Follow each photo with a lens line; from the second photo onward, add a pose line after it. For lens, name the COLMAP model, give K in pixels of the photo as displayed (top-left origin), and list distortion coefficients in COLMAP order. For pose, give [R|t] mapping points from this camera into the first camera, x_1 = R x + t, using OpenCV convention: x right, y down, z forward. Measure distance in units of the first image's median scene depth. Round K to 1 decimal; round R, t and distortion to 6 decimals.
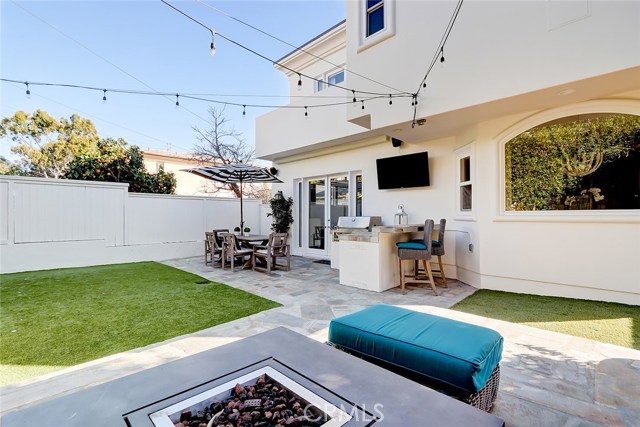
lens RADIAL K [[294.8, 0, 313.9], [0, 294.8, 215.2], [0, 0, 1]] dist [0.001205, 0.000123]
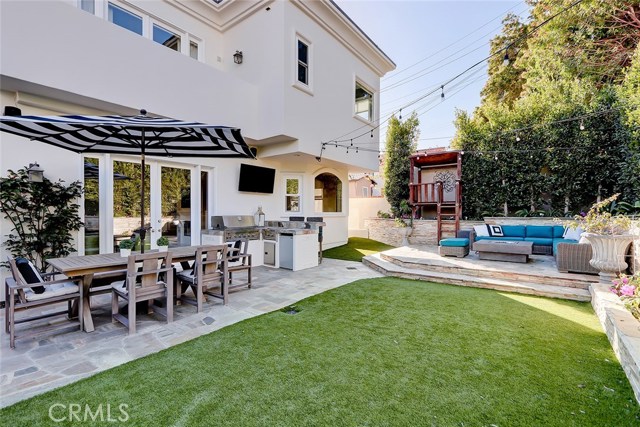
lens RADIAL K [[294.8, 0, 313.9], [0, 294.8, 215.2], [0, 0, 1]] dist [0.001205, 0.000123]
pose [[-0.121895, -0.006078, 0.992524, -0.770000], [-0.002014, 0.999981, 0.005876, -0.003874], [-0.992541, -0.001282, -0.121905, 0.731893]]
